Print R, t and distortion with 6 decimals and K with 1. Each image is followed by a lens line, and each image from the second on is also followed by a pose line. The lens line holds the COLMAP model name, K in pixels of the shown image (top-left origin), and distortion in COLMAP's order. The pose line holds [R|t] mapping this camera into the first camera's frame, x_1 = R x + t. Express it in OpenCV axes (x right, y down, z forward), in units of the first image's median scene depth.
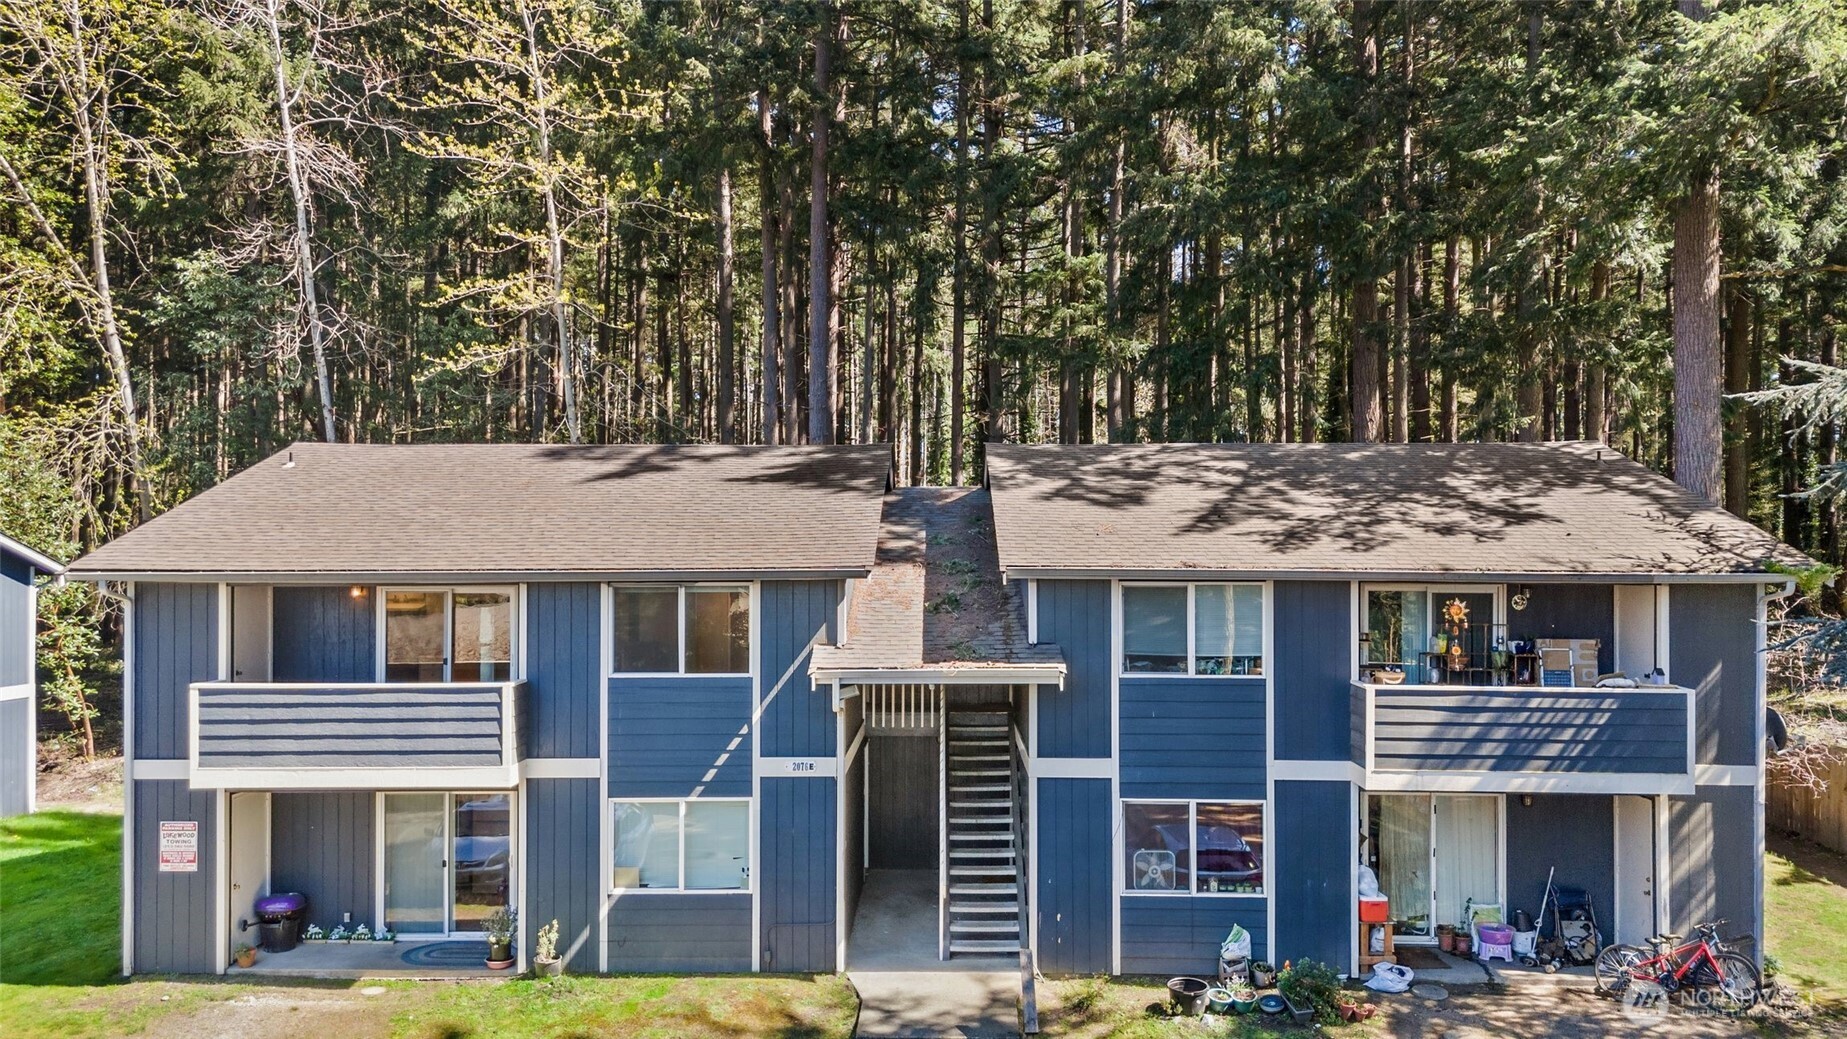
lens RADIAL K [[1434.0, 0, 917.7], [0, 1434.0, 541.0], [0, 0, 1]] dist [0.081261, -0.080812]
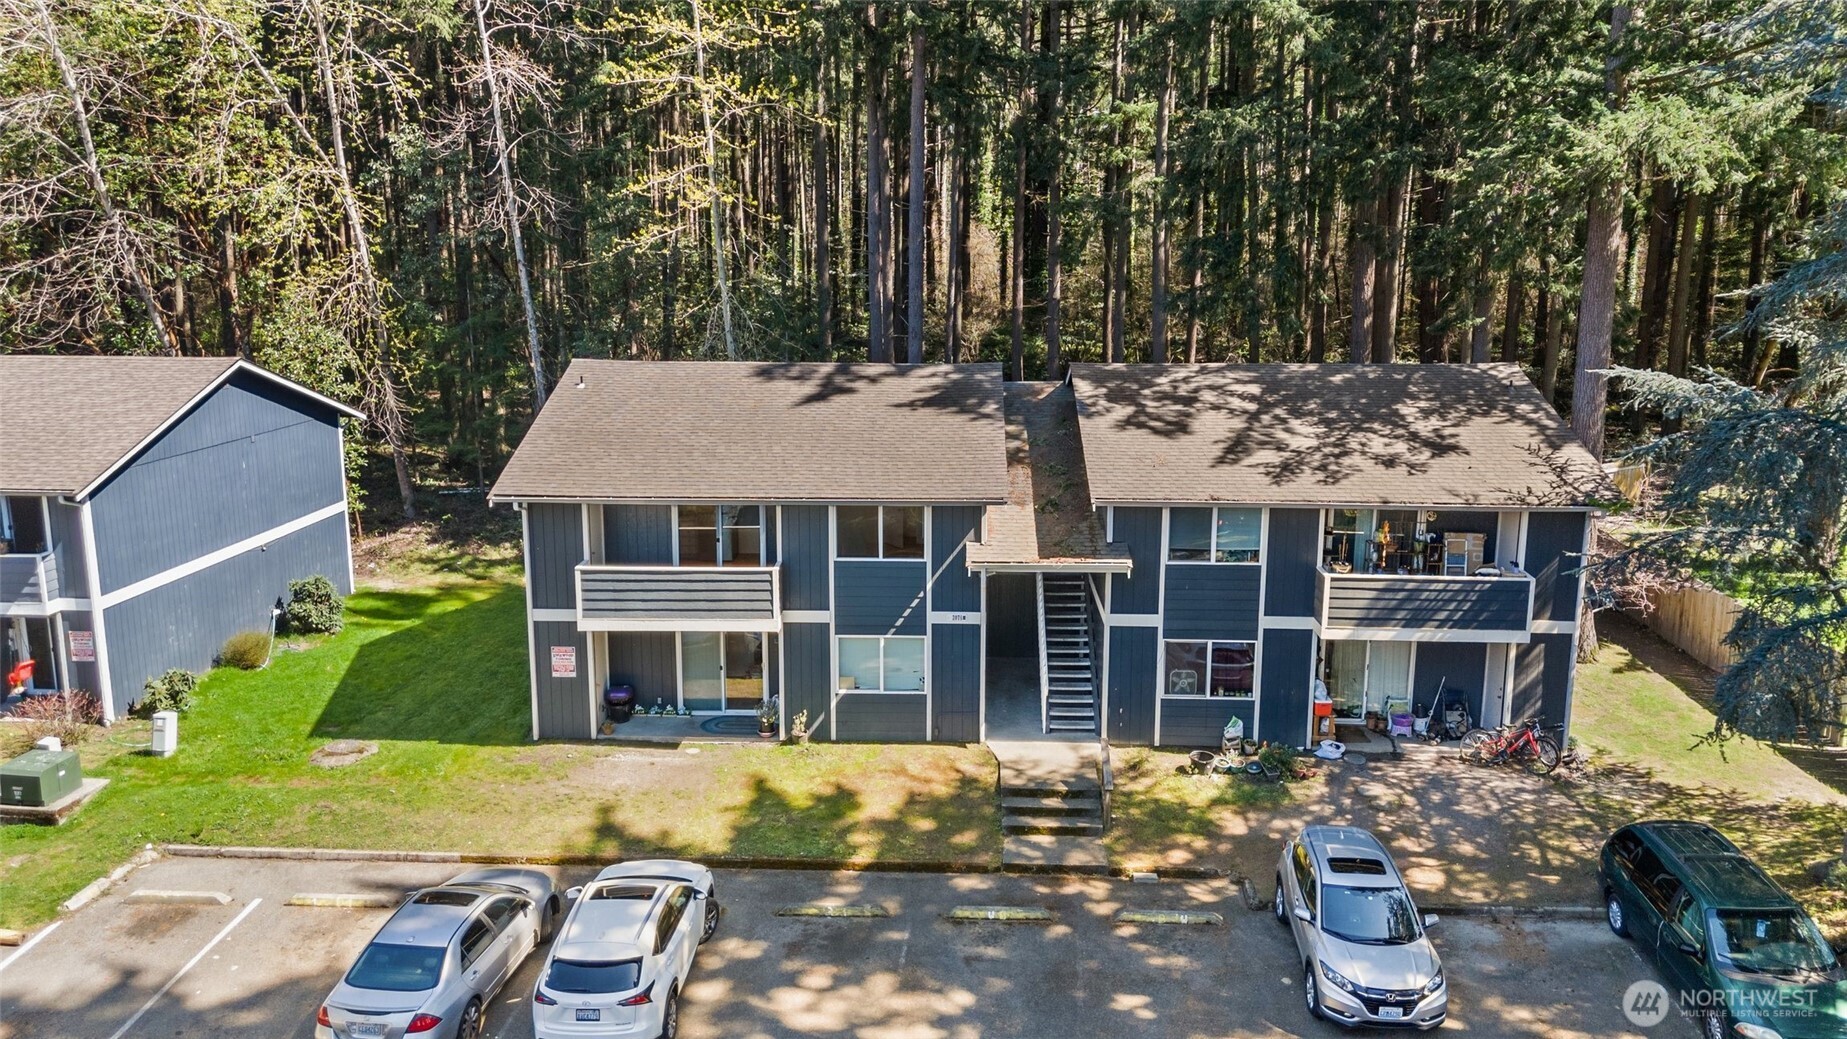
lens RADIAL K [[1408.2, 0, 923.5], [0, 1408.2, 519.5], [0, 0, 1]] dist [0.151136, -0.263112]
pose [[0.999921, 0.004510, -0.011707, -0.101447], [-0.002031, 0.979047, 0.203624, -0.258852], [0.012380, -0.203584, 0.978979, -0.476188]]
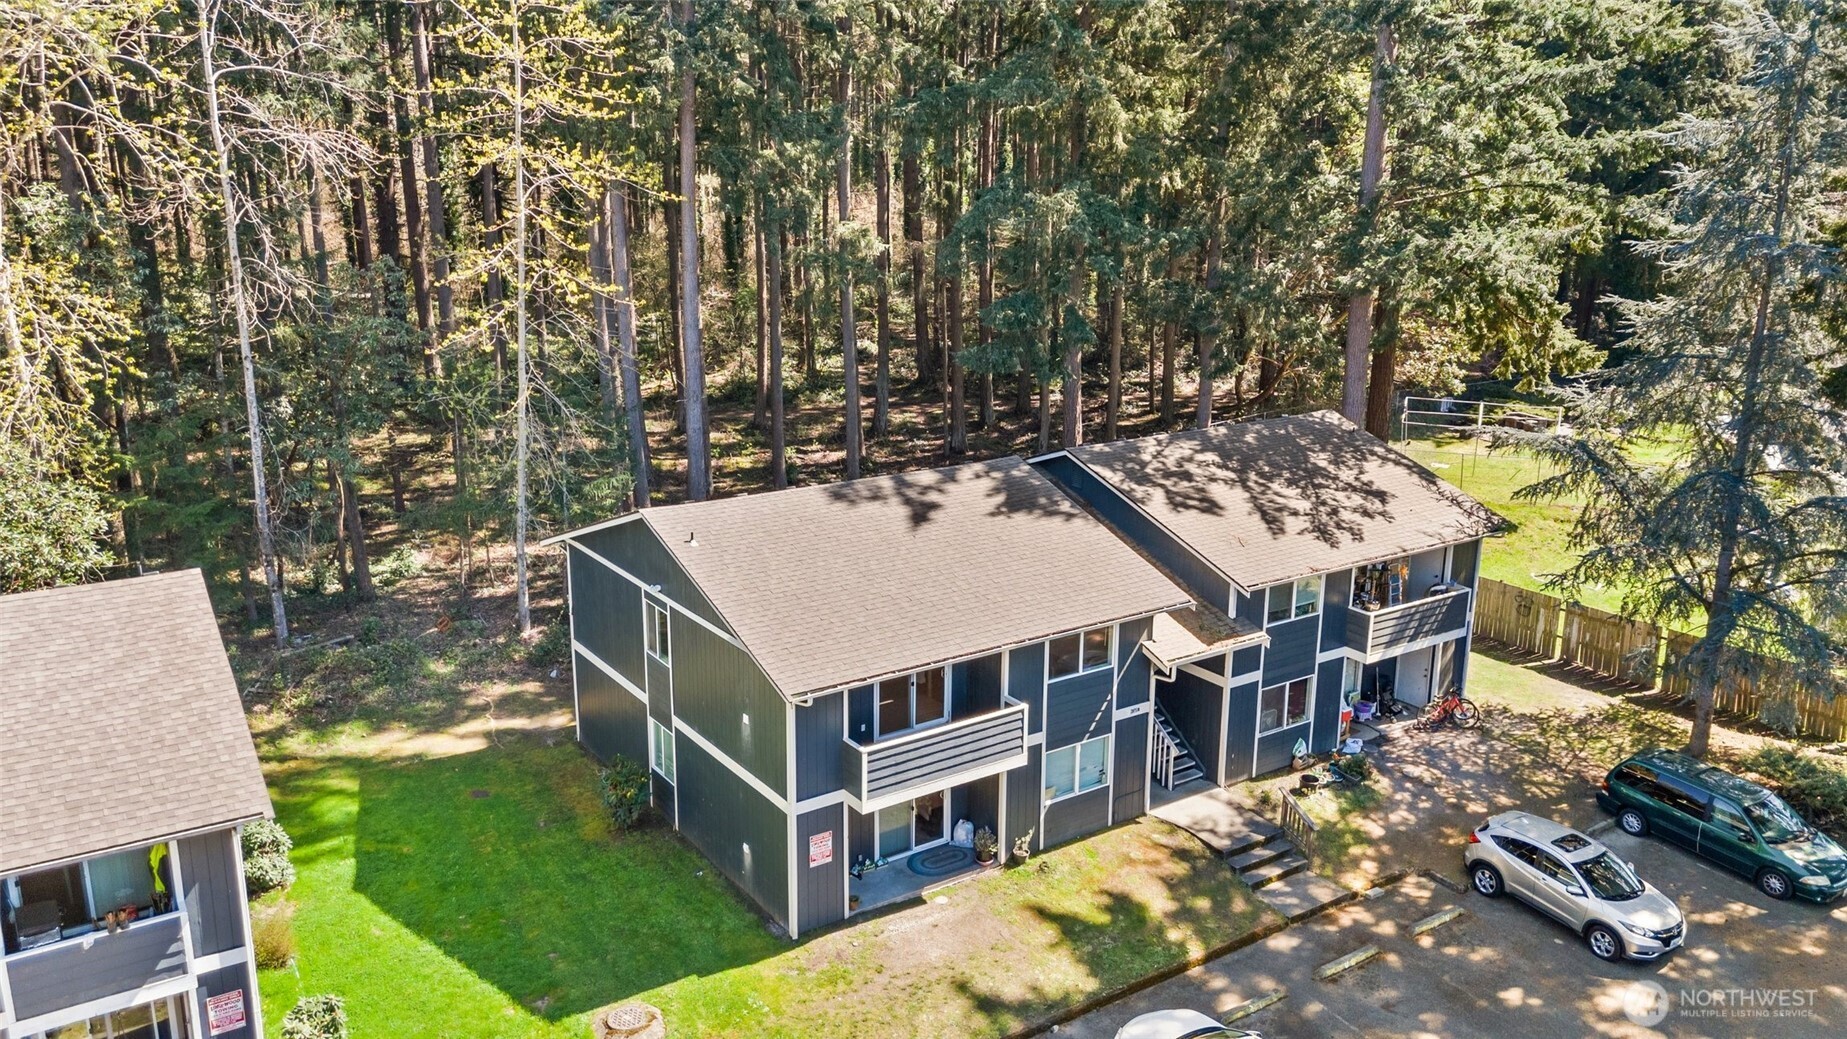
lens RADIAL K [[1390.7, 0, 923.5], [0, 1390.7, 519.5], [0, 0, 1]] dist [0.034113, -0.000451]
pose [[0.812104, -0.141997, 0.565972, -1.191721], [-0.011929, 0.965696, 0.259401, -0.489411], [-0.583391, -0.217412, 0.782551, -0.098931]]
